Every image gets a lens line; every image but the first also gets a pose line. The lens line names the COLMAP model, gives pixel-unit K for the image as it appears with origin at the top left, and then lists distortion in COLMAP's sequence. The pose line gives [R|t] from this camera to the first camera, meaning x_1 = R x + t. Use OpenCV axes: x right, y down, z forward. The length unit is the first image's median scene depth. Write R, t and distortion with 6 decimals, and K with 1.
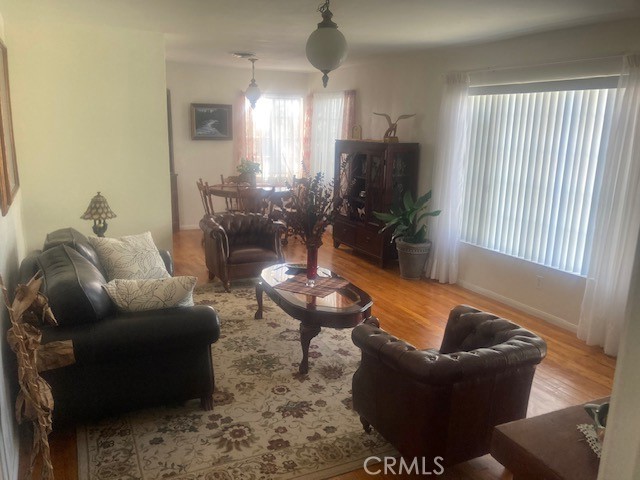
lens RADIAL K [[534.5, 0, 313.6], [0, 534.5, 244.4], [0, 0, 1]] dist [0.064353, -0.081487]
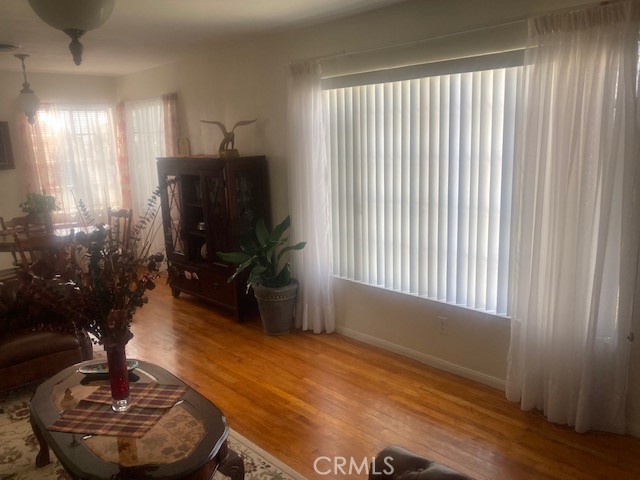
lens RADIAL K [[534.5, 0, 313.6], [0, 534.5, 244.4], [0, 0, 1]] dist [0.064353, -0.081487]
pose [[0.956049, -0.118259, 0.268299, 0.042752], [0.123705, 0.992313, -0.003422, -0.053965], [-0.265832, 0.036462, 0.963330, 0.258180]]
